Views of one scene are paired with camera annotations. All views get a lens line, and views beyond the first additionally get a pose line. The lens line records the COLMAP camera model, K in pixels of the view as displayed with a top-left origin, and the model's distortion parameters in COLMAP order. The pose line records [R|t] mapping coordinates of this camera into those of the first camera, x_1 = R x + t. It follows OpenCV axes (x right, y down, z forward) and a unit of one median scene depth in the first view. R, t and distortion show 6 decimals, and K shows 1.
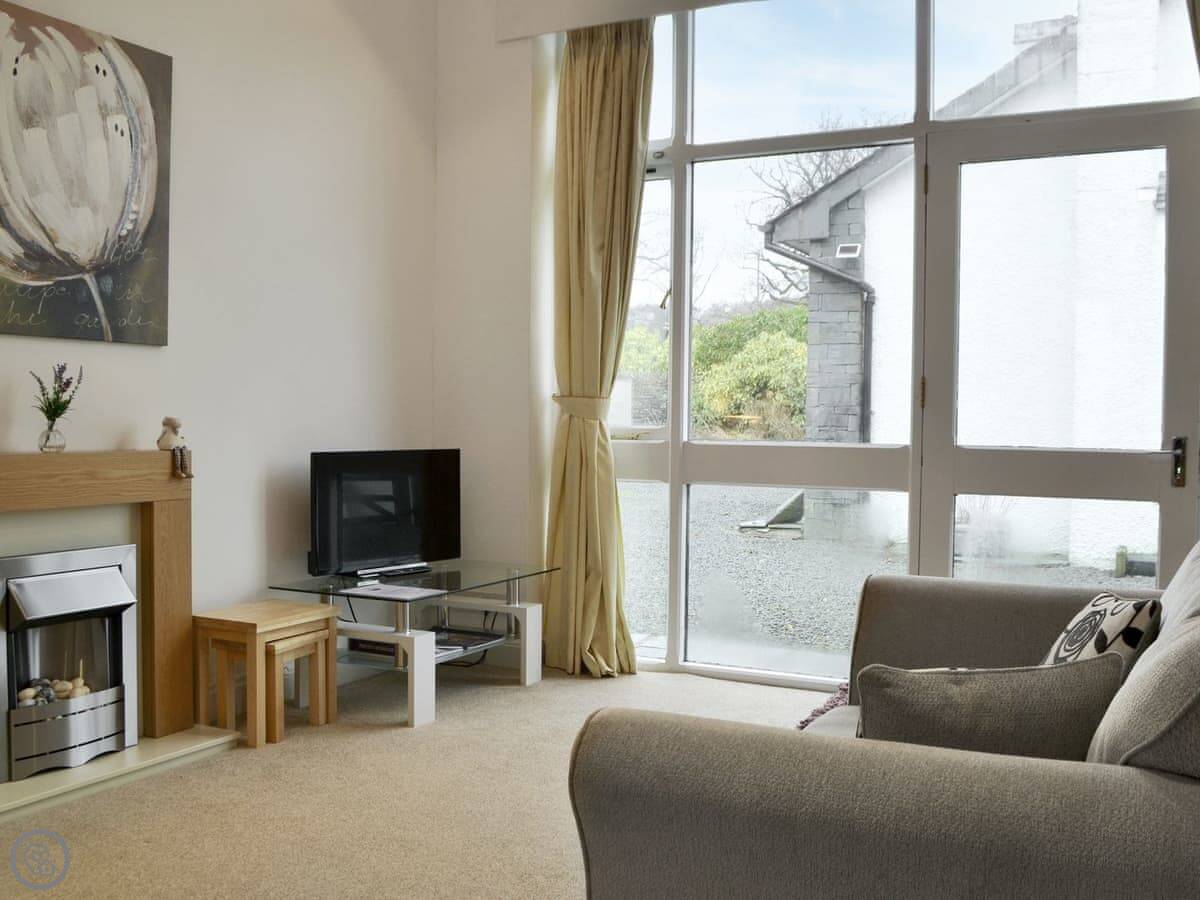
lens RADIAL K [[1201.6, 0, 600.0], [0, 1201.6, 450.0], [0, 0, 1]] dist [-0.069901, 0.011531]
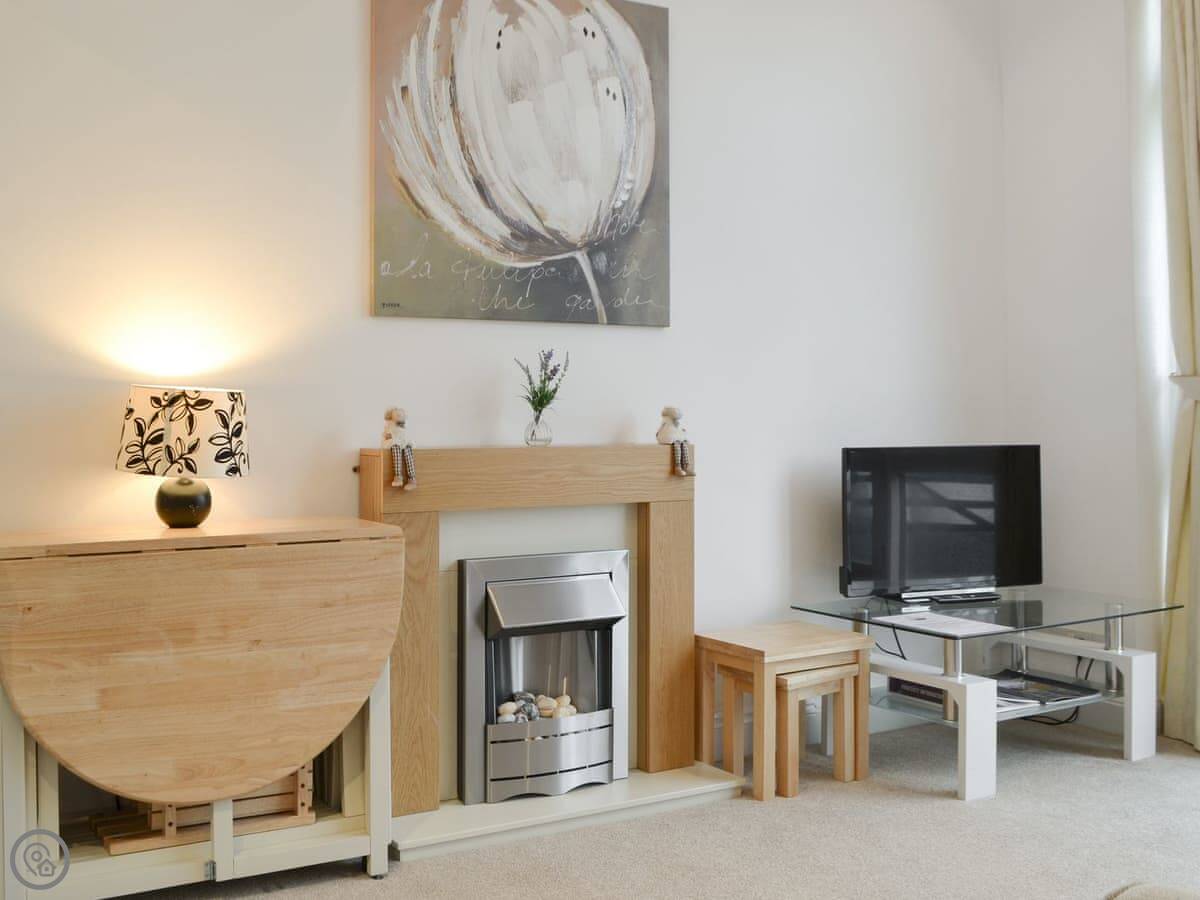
lens RADIAL K [[1271.0, 0, 445.3], [0, 1271.0, 359.6], [0, 0, 1]] dist [-0.067602, 0.012832]
pose [[0.825107, -0.030127, -0.564172, 0.034305], [-0.007979, 0.997856, -0.064956, -0.000103], [0.564920, 0.058097, 0.823098, 0.127800]]
